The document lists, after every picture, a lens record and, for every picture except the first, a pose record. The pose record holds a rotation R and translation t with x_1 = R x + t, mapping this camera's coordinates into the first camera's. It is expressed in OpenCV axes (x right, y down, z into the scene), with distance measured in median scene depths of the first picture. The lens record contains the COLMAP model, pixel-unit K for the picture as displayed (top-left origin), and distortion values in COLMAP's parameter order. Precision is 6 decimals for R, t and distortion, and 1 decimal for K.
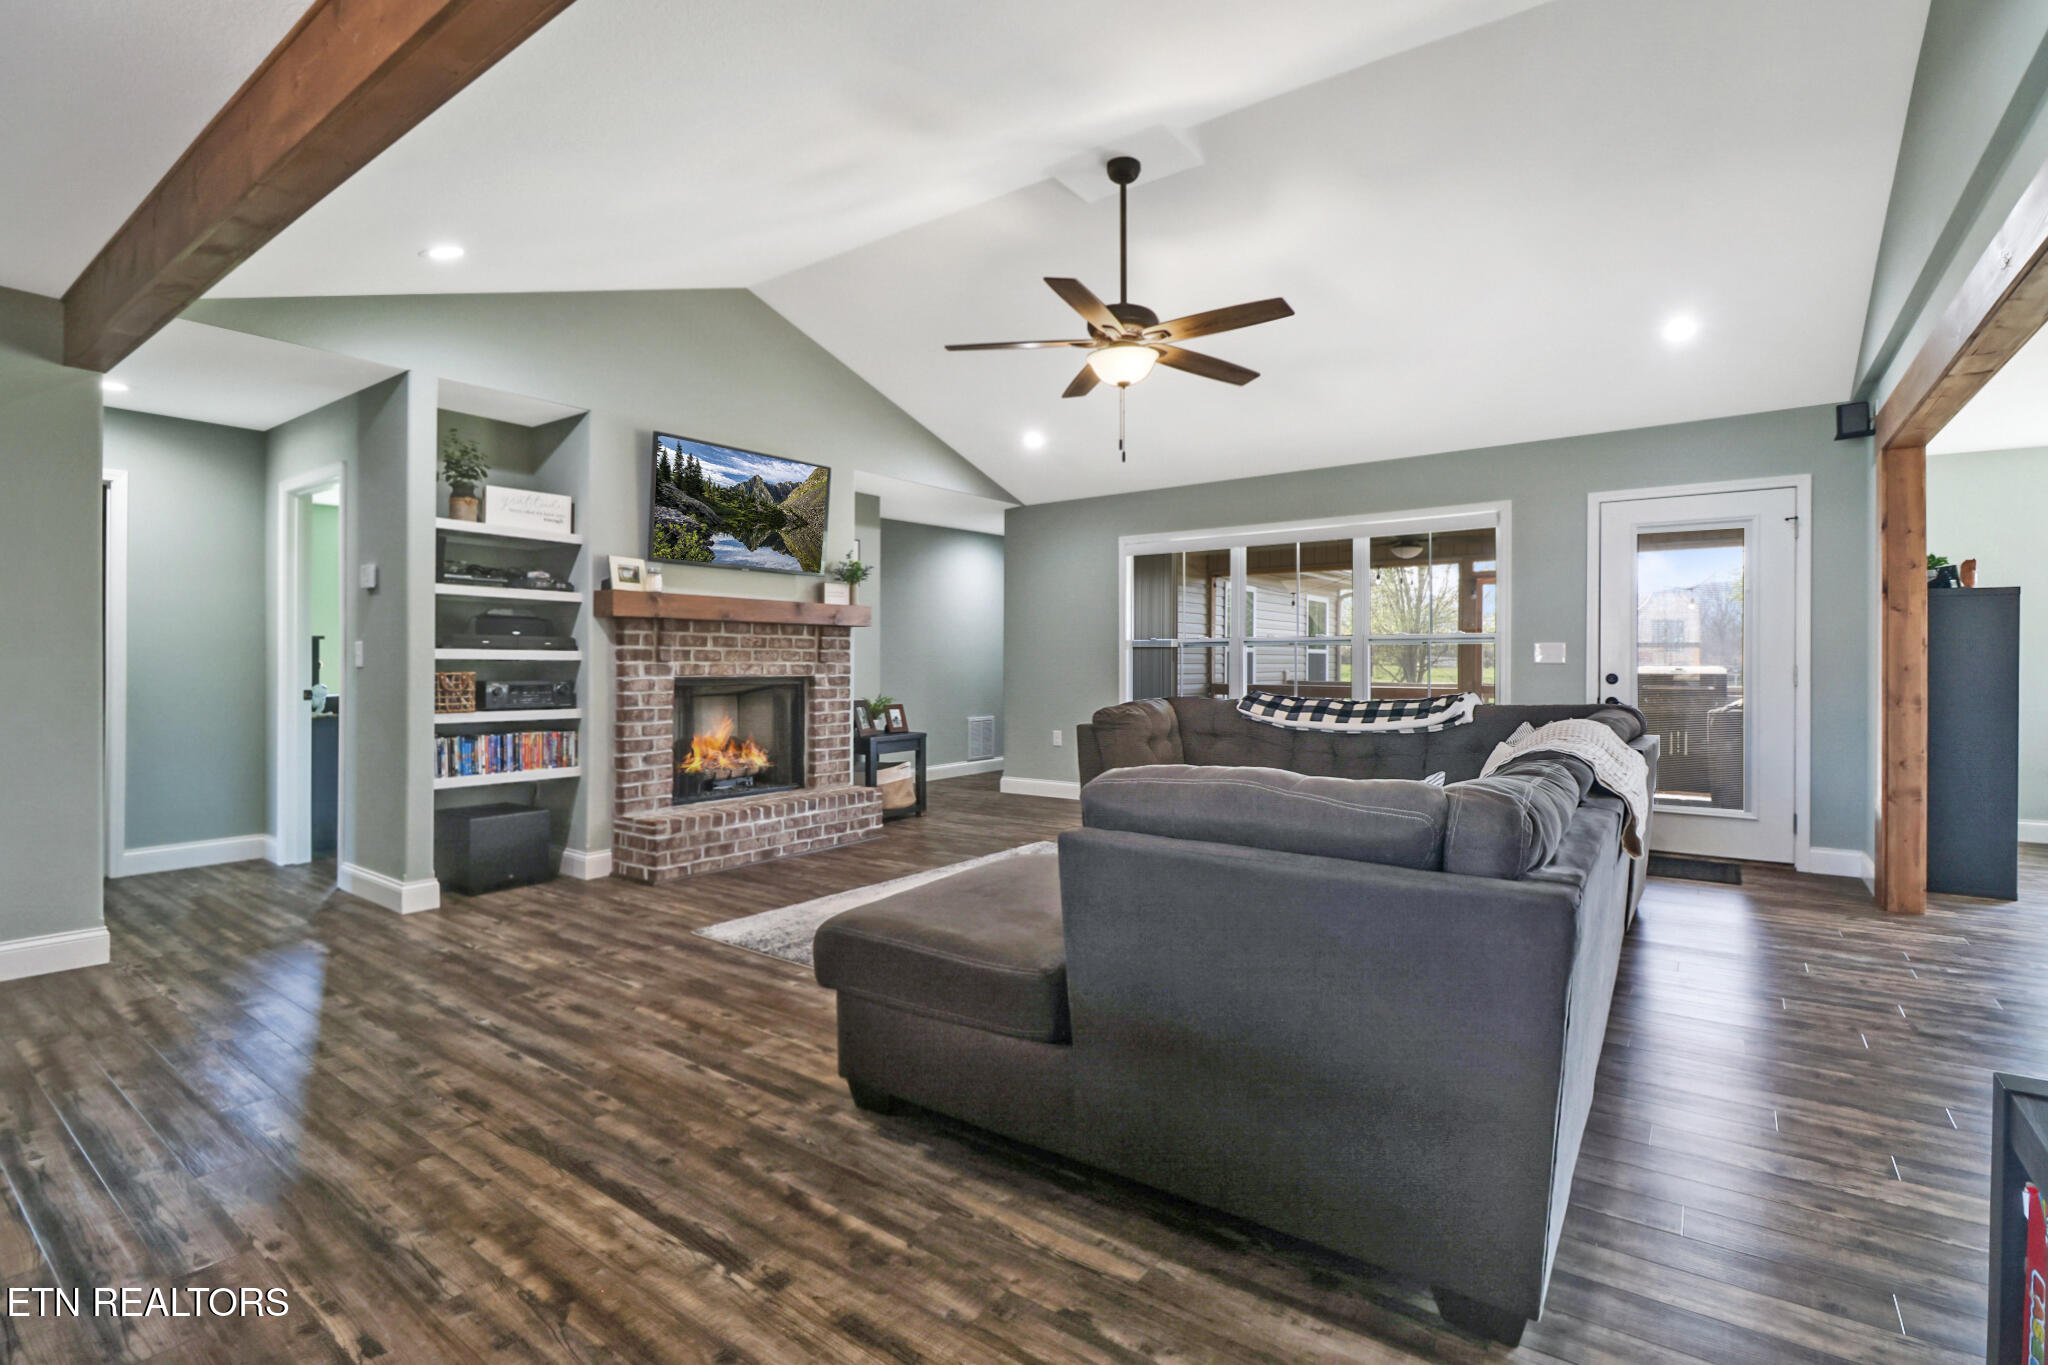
lens RADIAL K [[948.7, 0, 1033.7], [0, 948.7, 654.8], [0, 0, 1]] dist [0.000171, -0.010817]
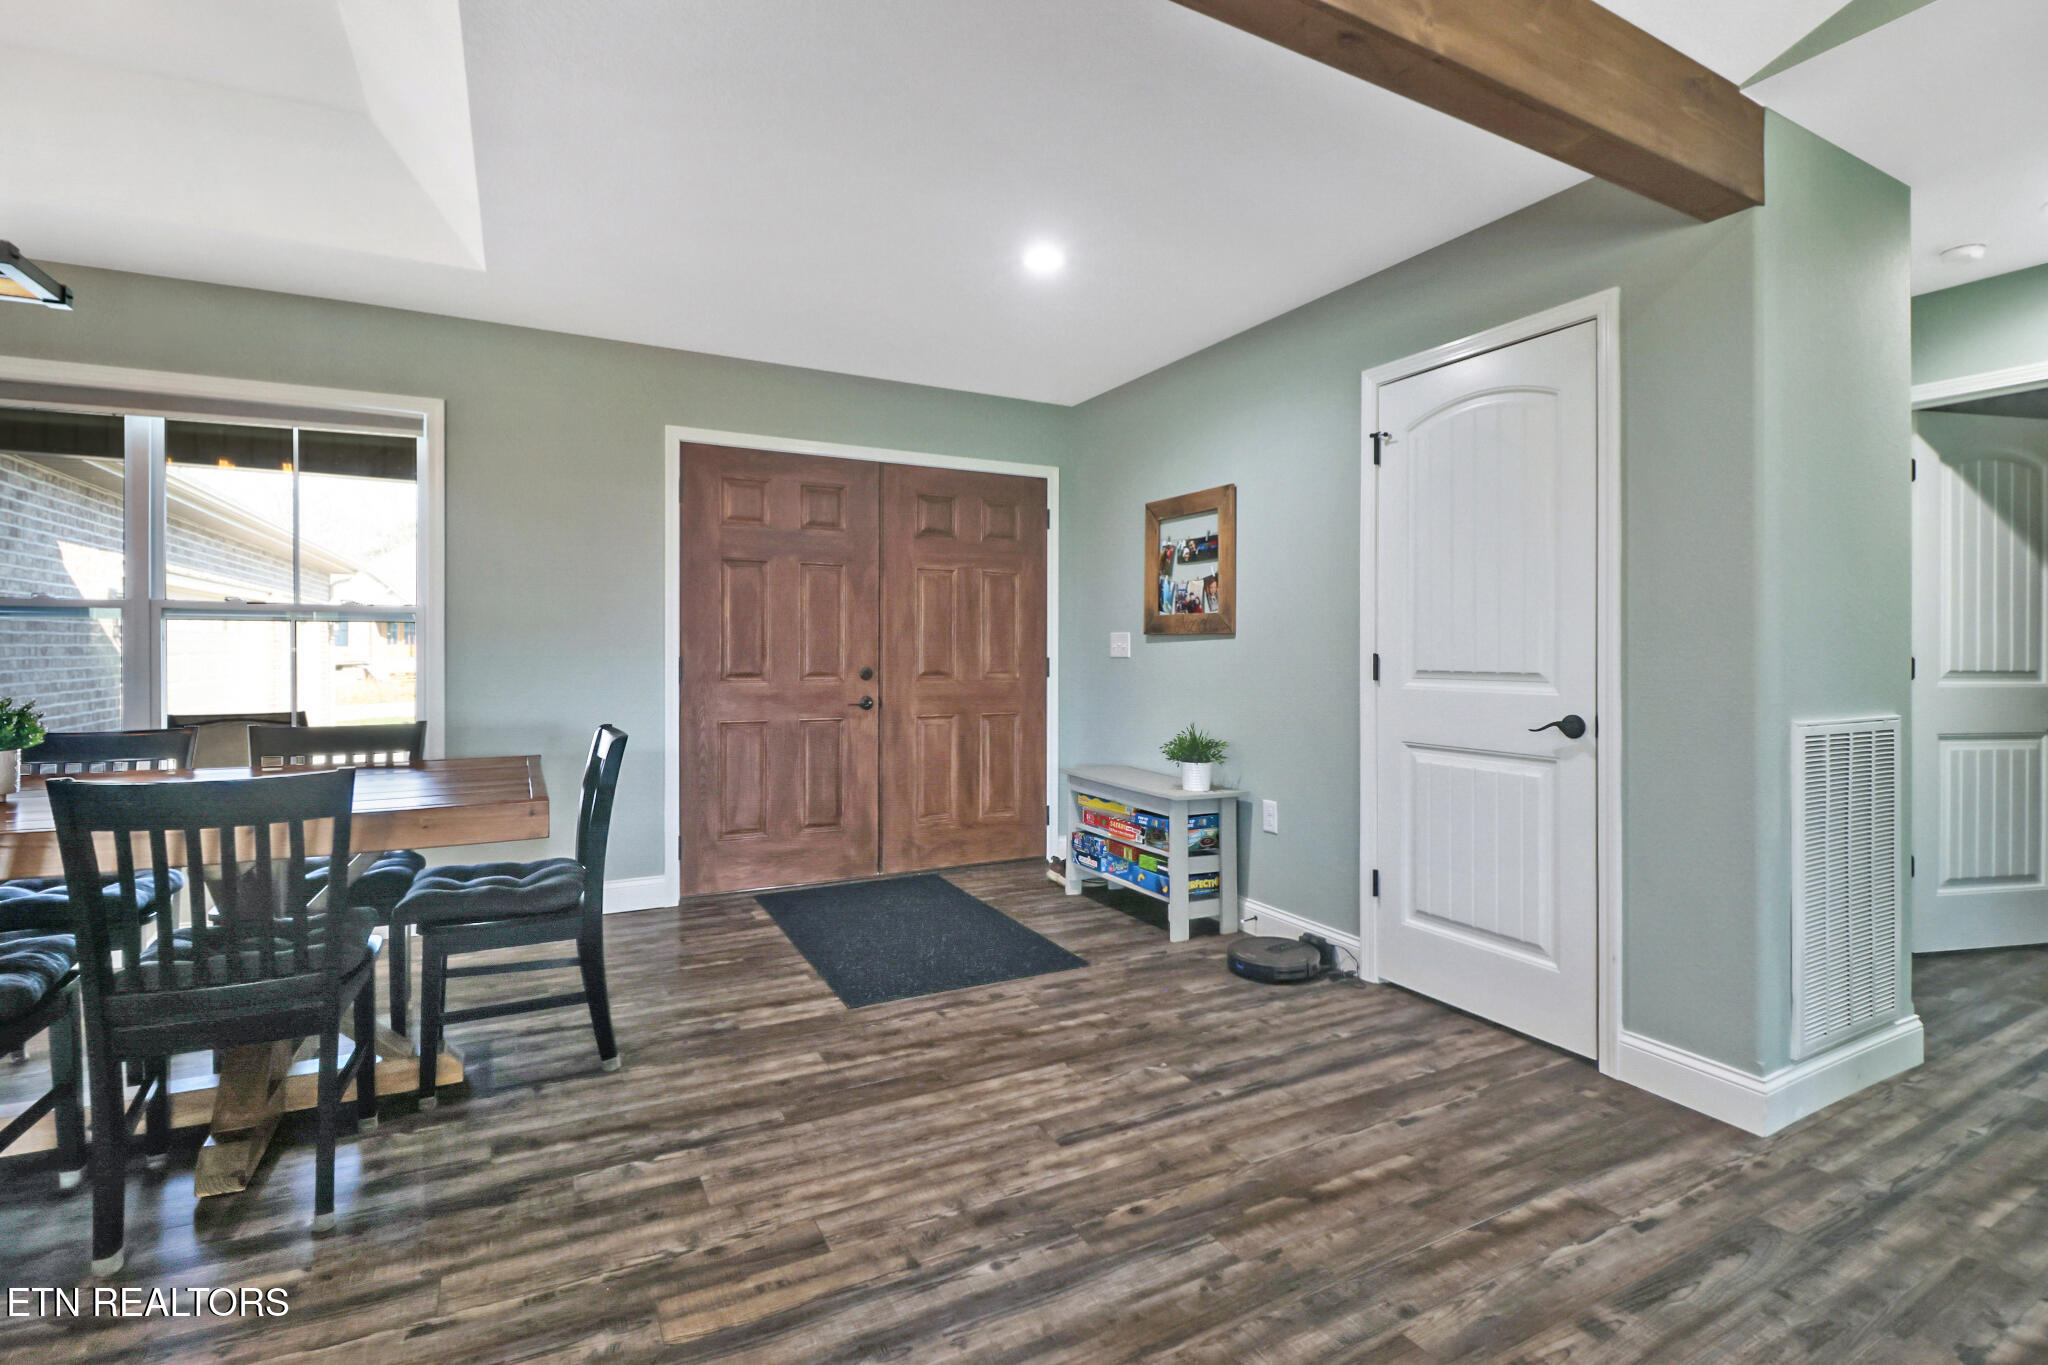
lens RADIAL K [[948.7, 0, 1033.7], [0, 948.7, 654.8], [0, 0, 1]] dist [0.000171, -0.010817]
pose [[-0.436386, 0.002607, -0.899756, -0.202046], [0.003424, 0.999993, 0.001237, 0.001133], [0.899753, -0.002541, -0.436392, 0.830309]]
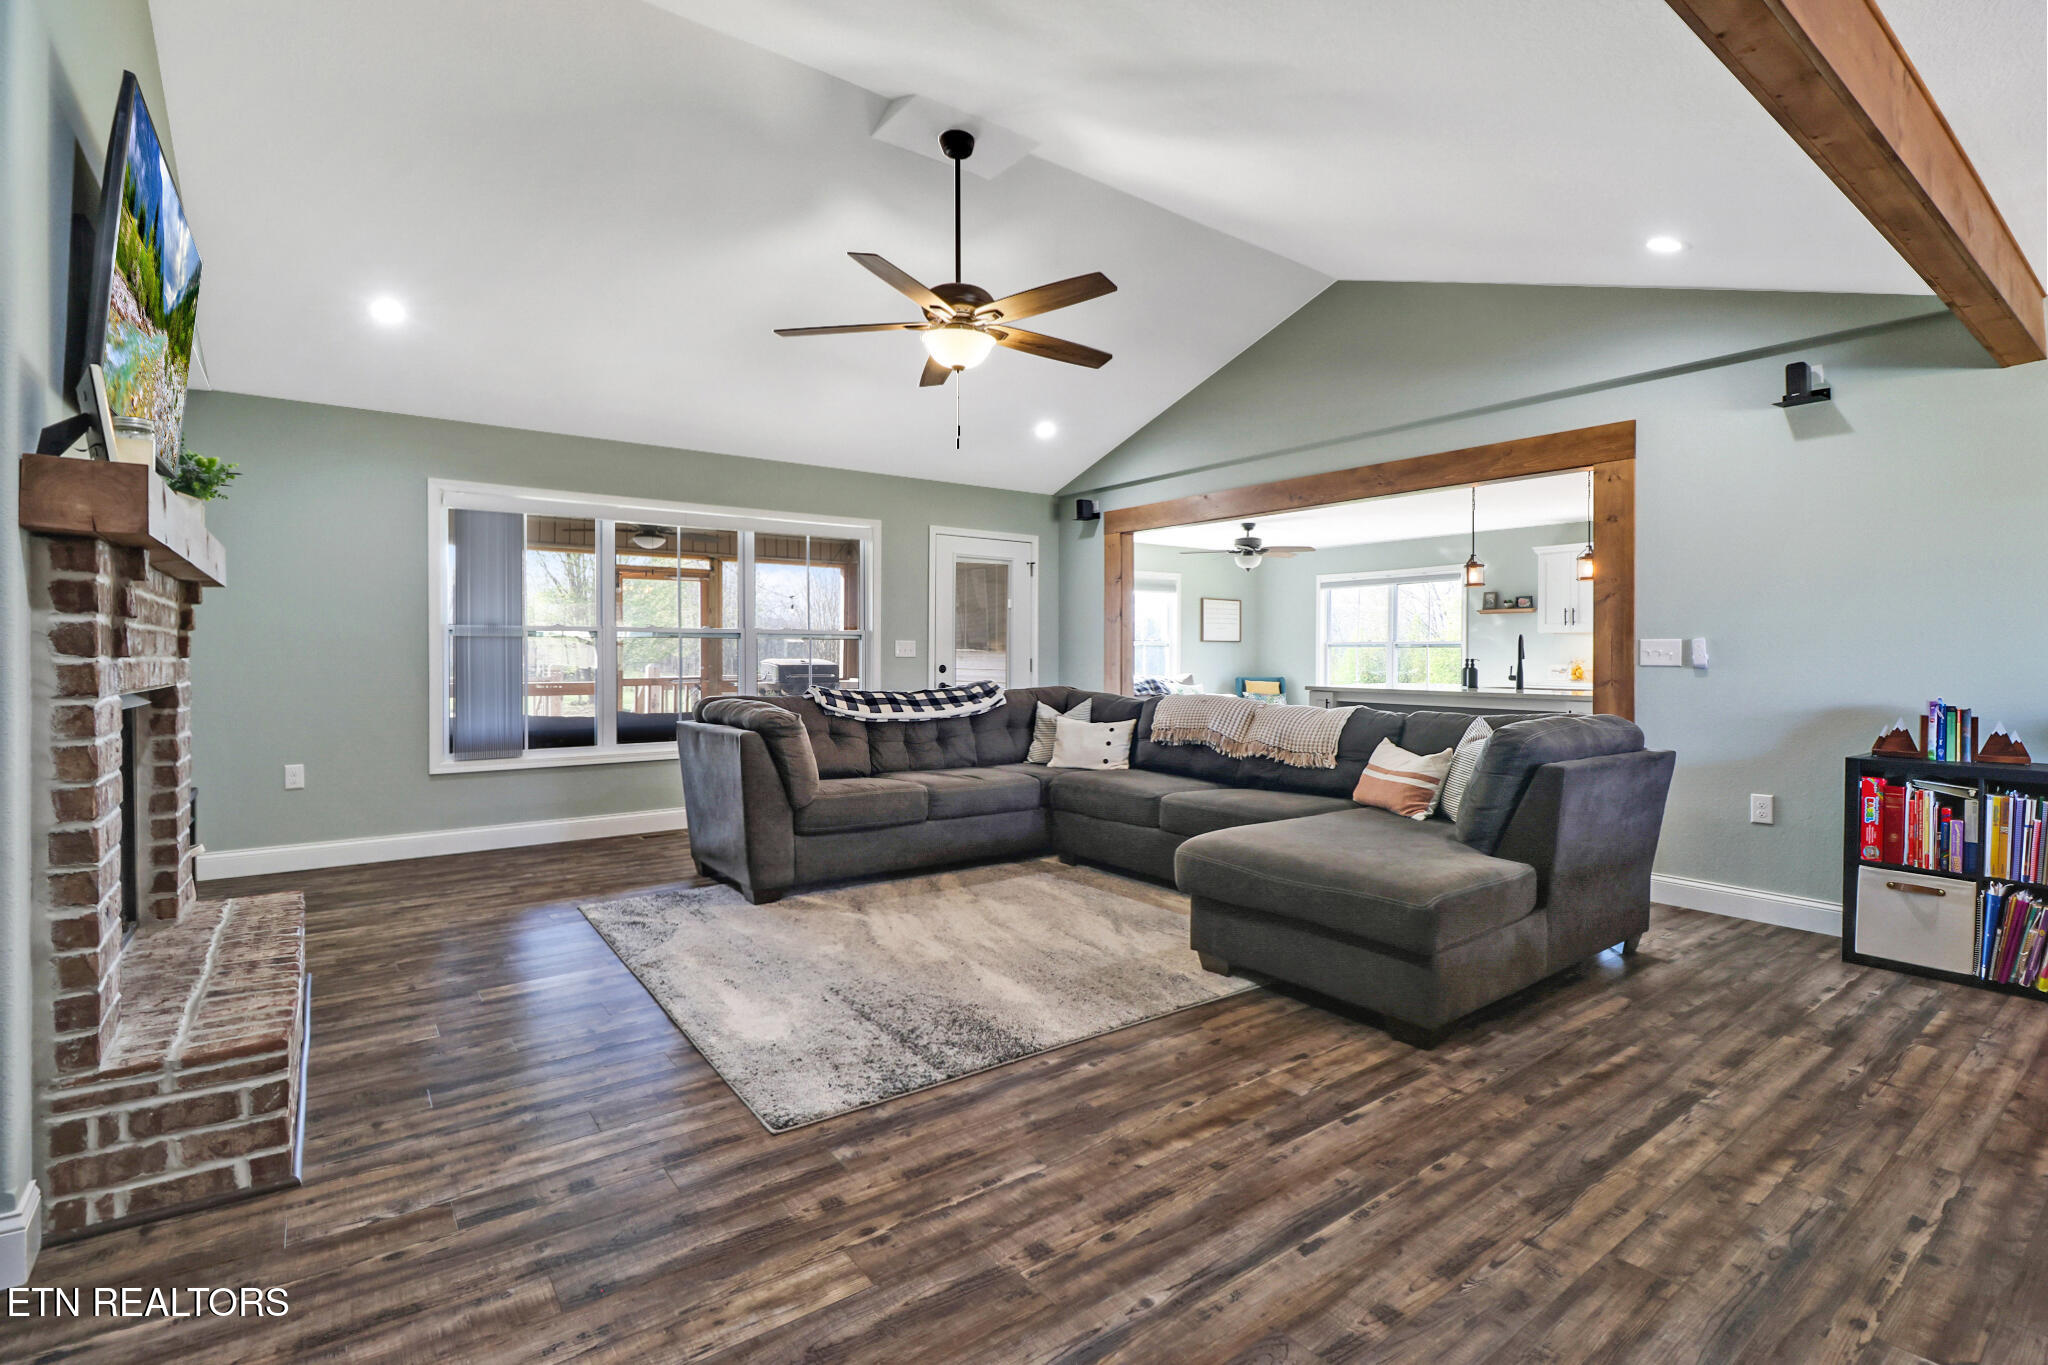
lens RADIAL K [[948.7, 0, 1033.7], [0, 948.7, 654.8], [0, 0, 1]] dist [0.000171, -0.010817]
pose [[0.293367, -0.000346, 0.956000, -0.961190], [-0.011679, 0.999924, 0.003946, -0.001280], [-0.955929, -0.012323, 0.293341, 0.761536]]
